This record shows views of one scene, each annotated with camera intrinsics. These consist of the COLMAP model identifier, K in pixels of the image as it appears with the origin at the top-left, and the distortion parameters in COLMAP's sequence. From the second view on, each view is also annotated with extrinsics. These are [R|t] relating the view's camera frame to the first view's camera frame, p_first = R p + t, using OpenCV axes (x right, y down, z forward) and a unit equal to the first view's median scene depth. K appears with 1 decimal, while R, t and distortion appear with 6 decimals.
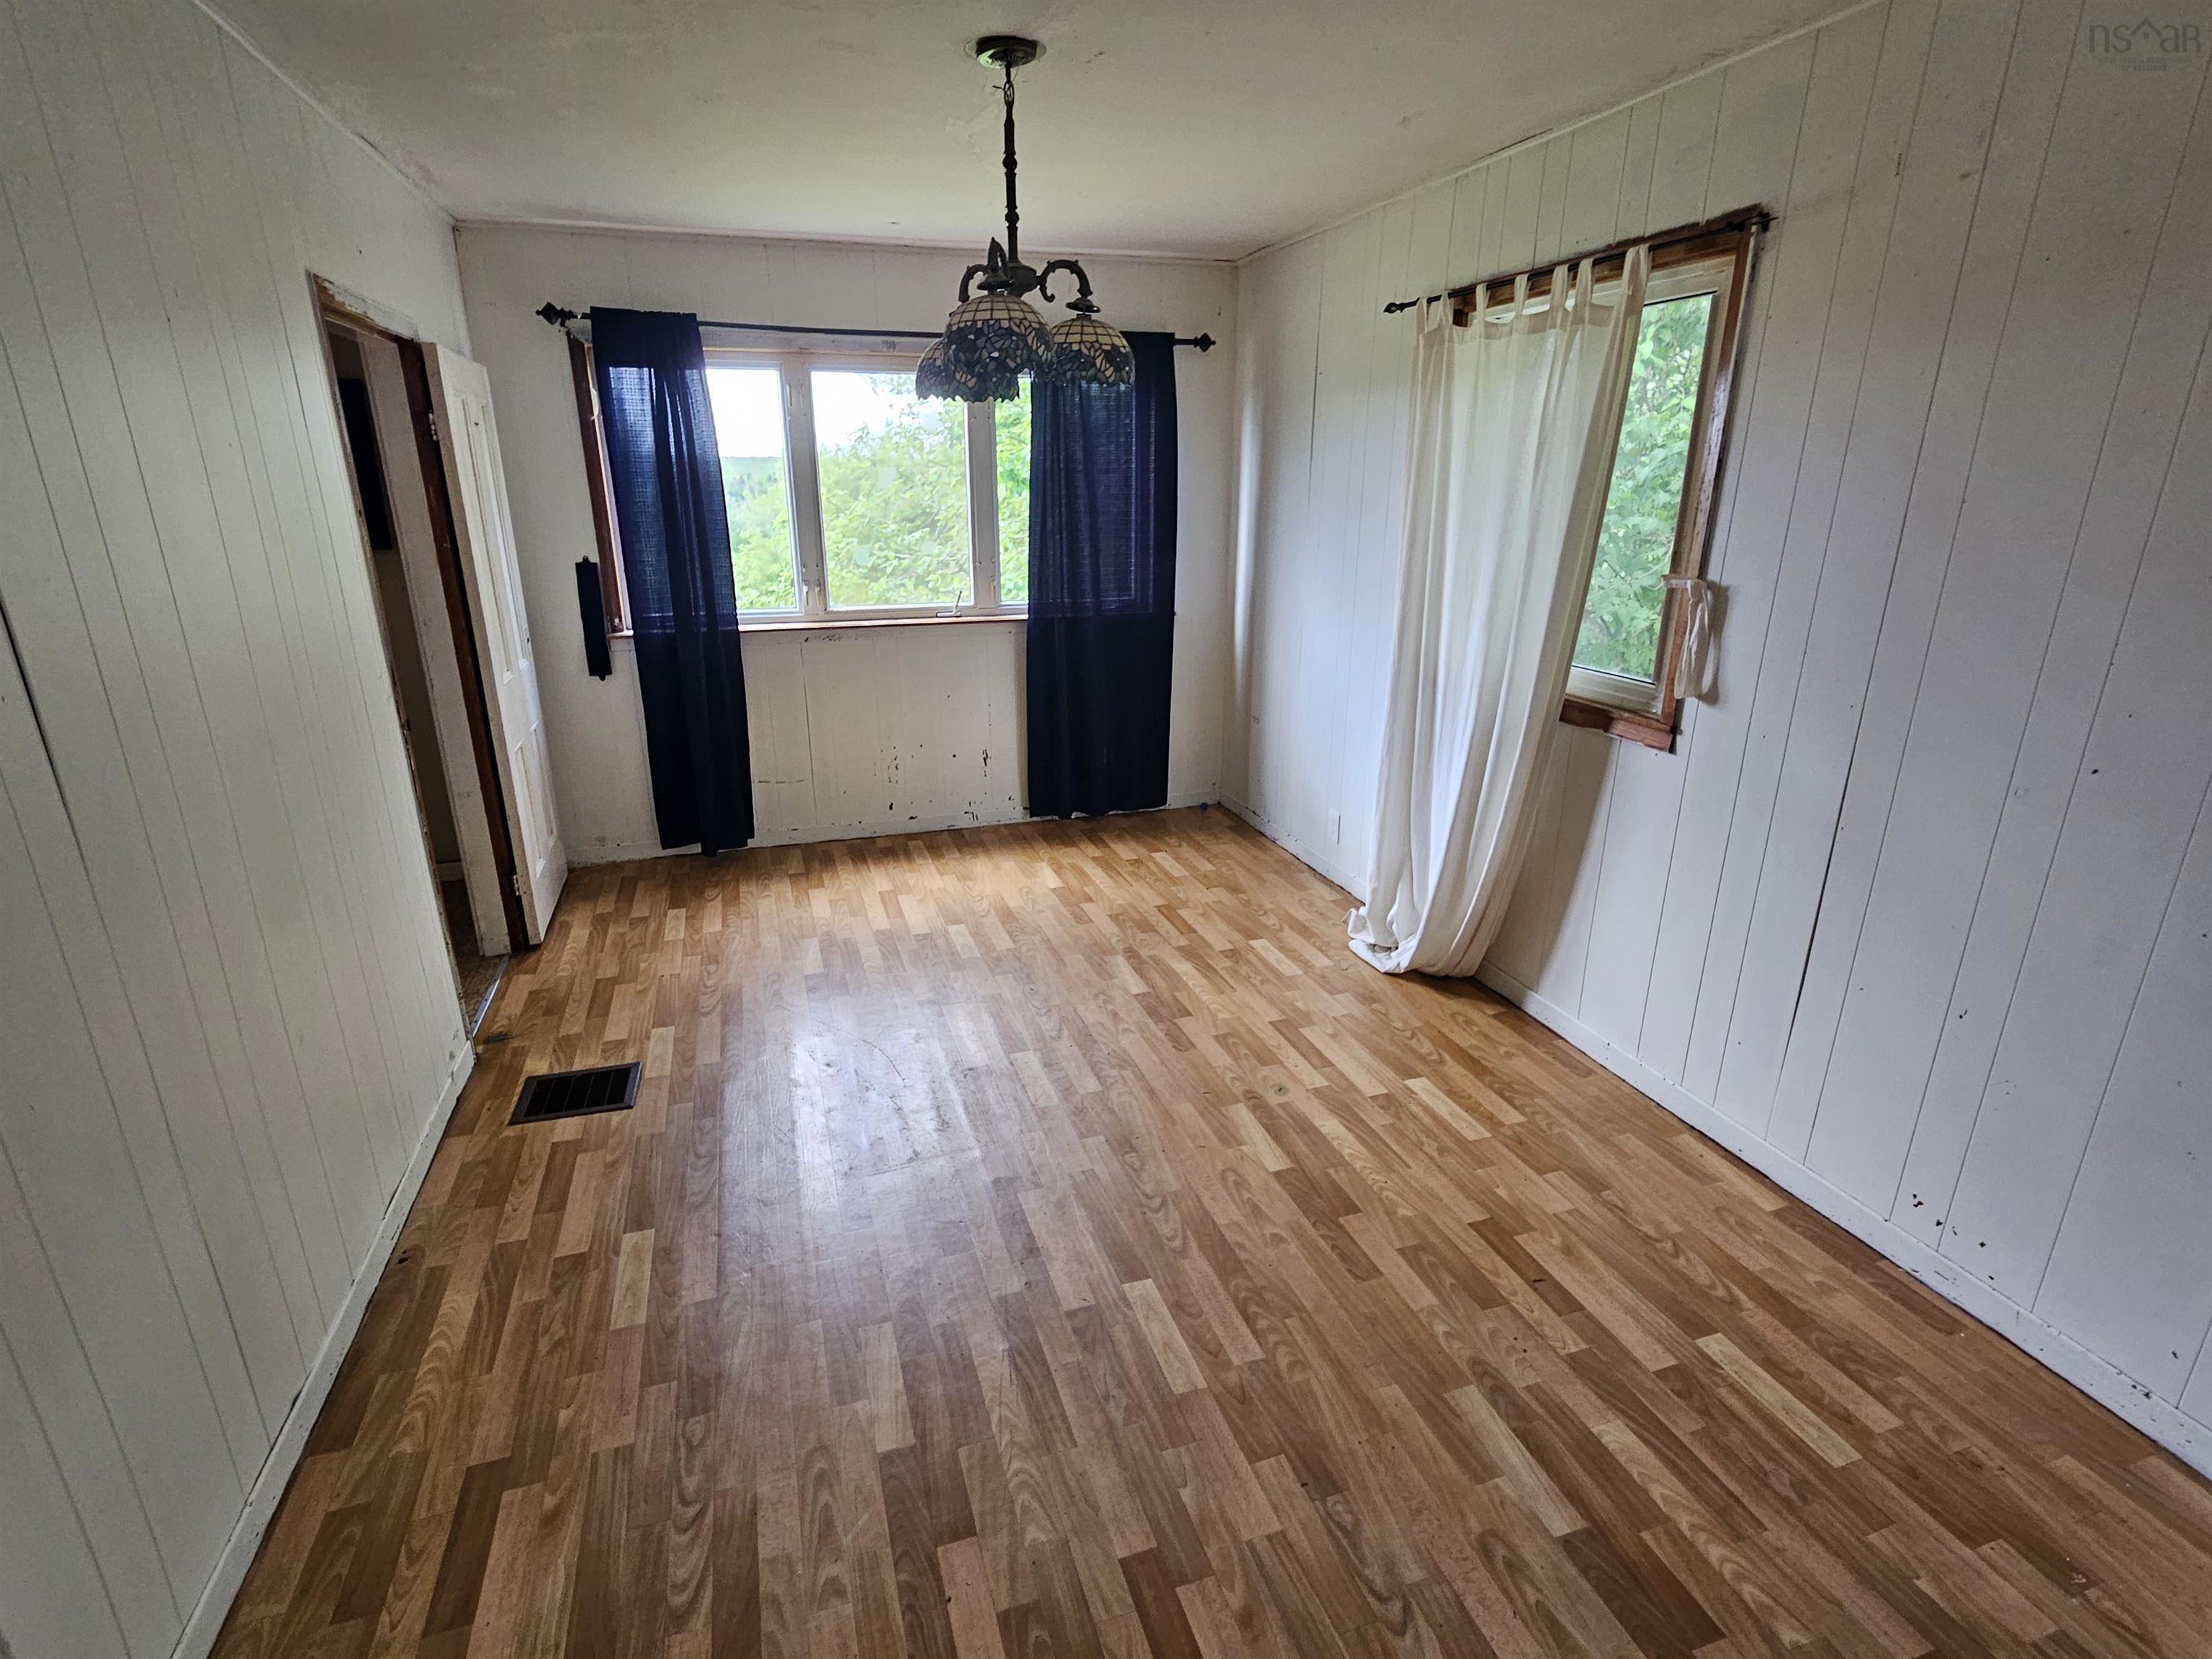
lens RADIAL K [[1080.8, 0, 1101.2], [0, 1080.8, 841.3], [0, 0, 1]] dist [-0.004109, -0.000530]
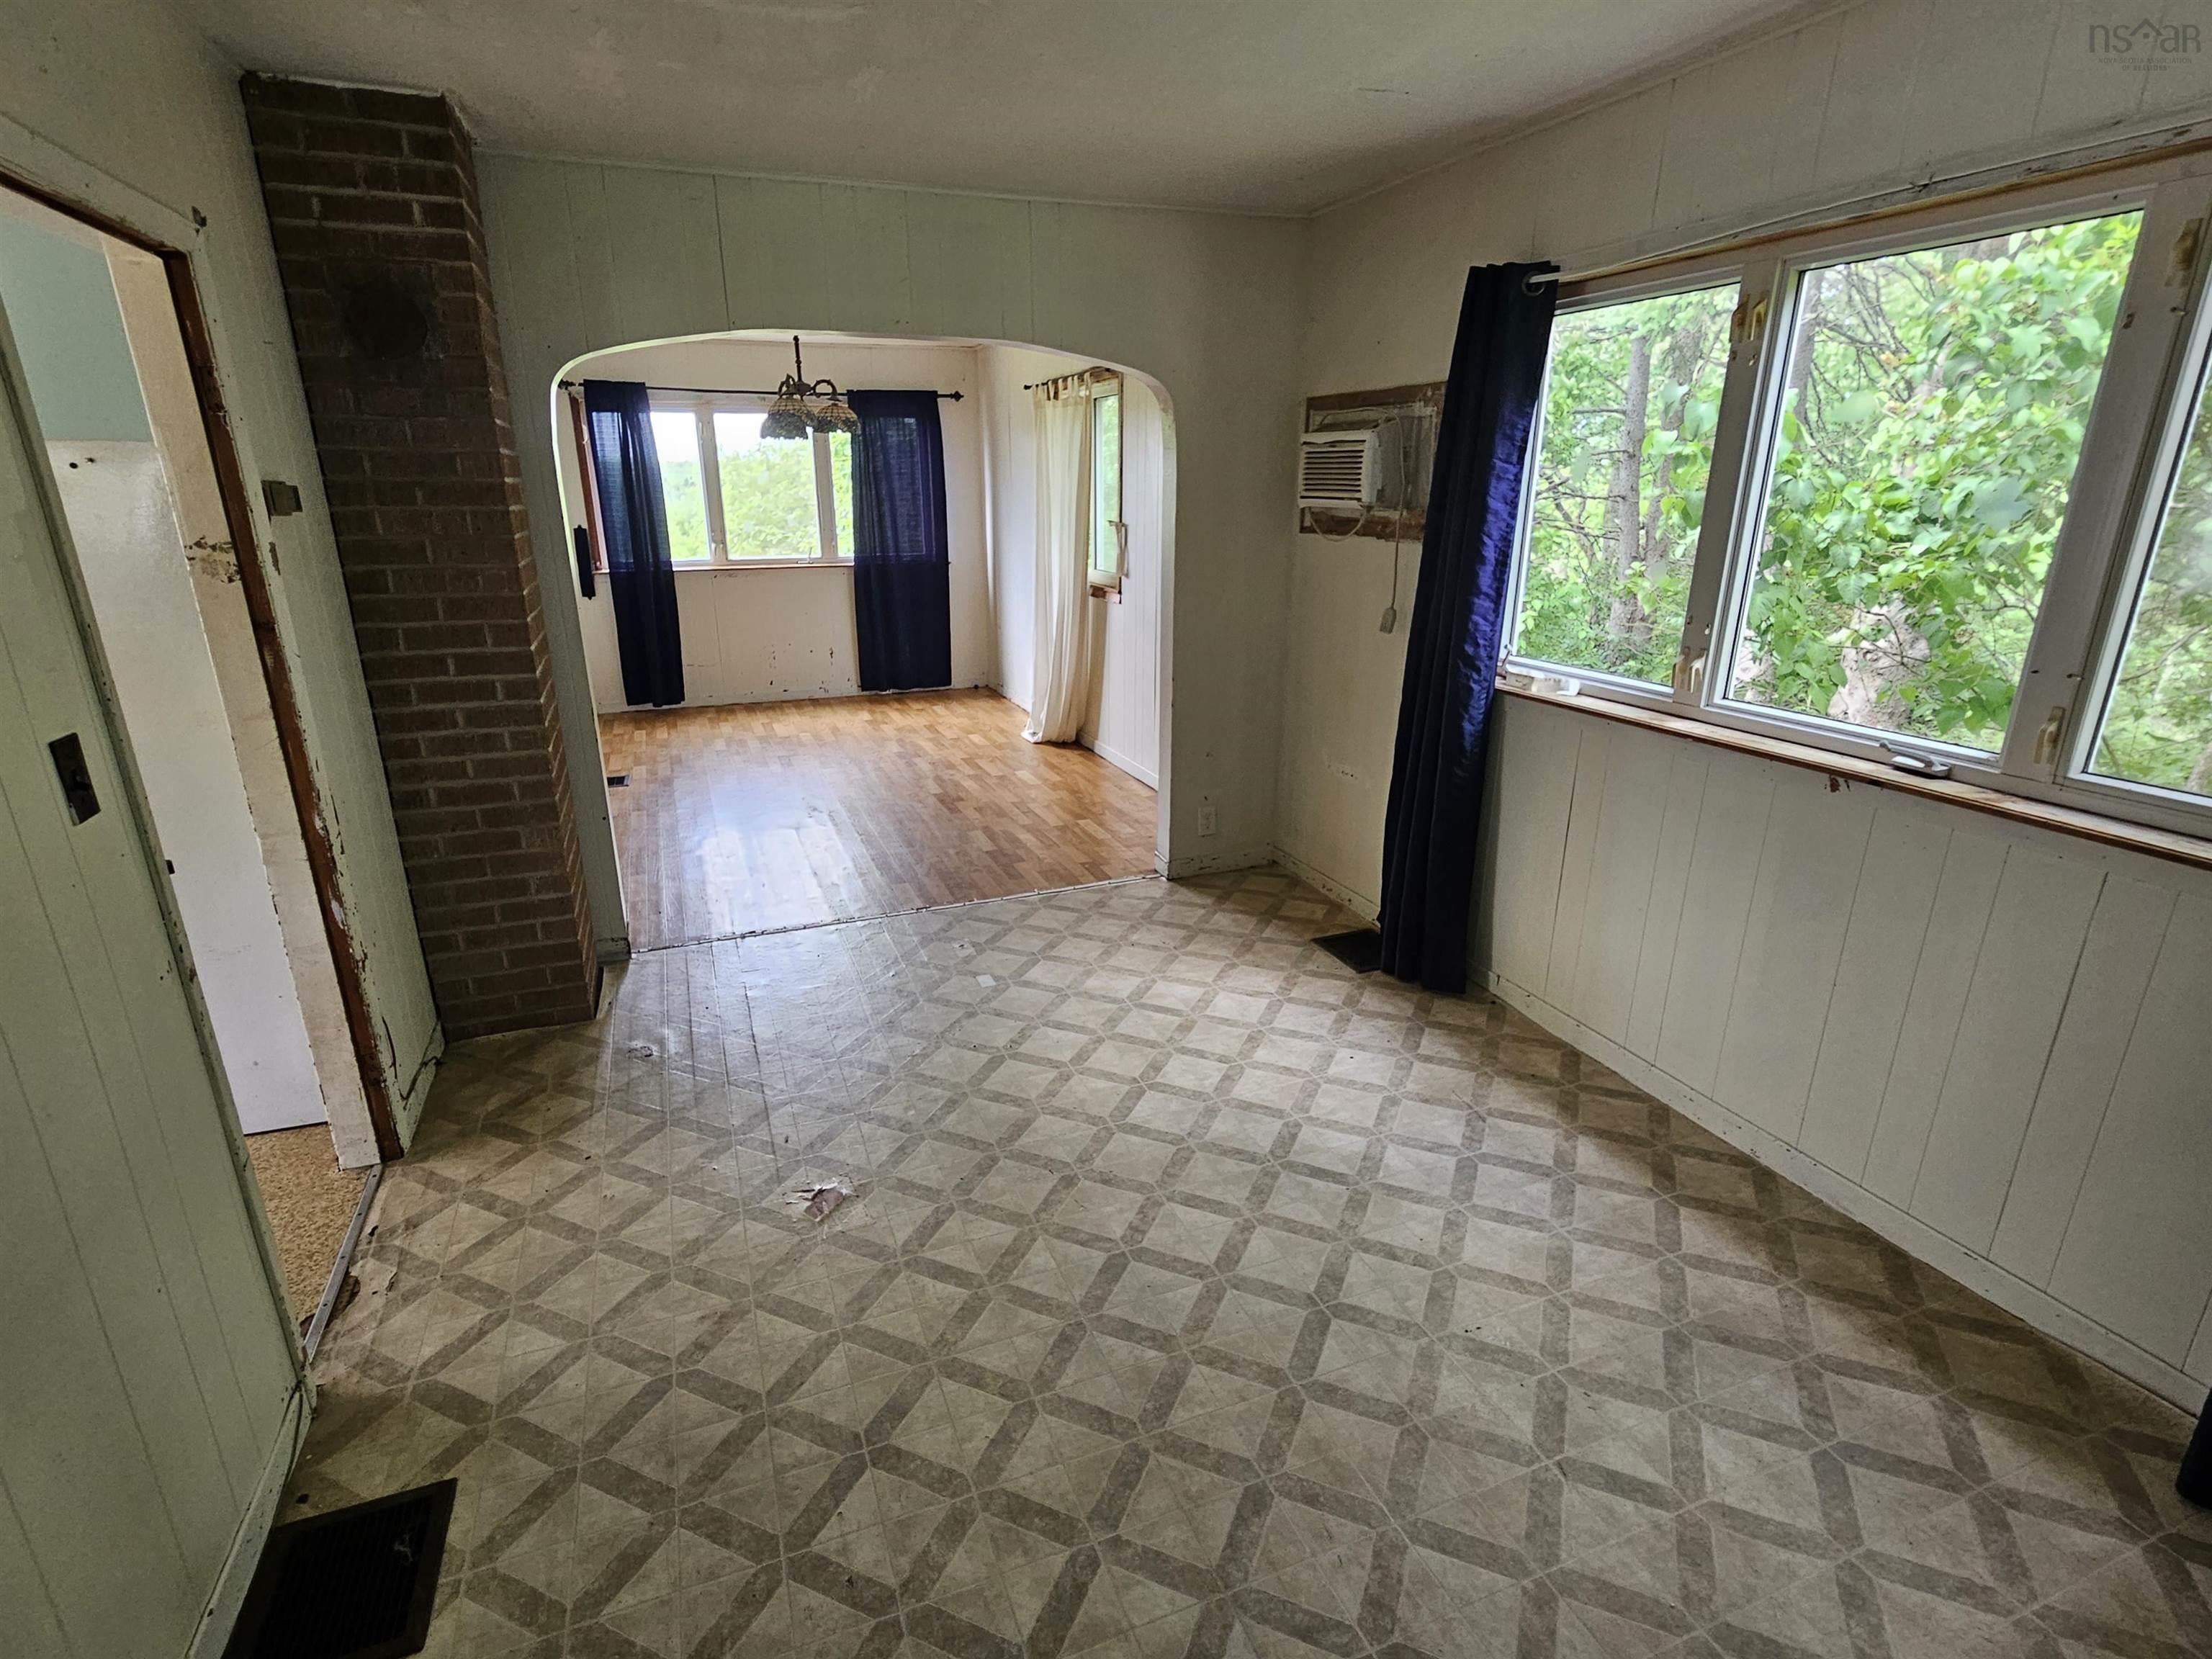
lens RADIAL K [[1080.8, 0, 1101.2], [0, 1080.8, 841.3], [0, 0, 1]] dist [-0.004109, -0.000530]
pose [[0.997841, -0.021502, 0.062058, 0.204737], [0.021698, 0.999761, -0.002490, 0.235564], [-0.061989, 0.003832, 0.998069, -0.682067]]
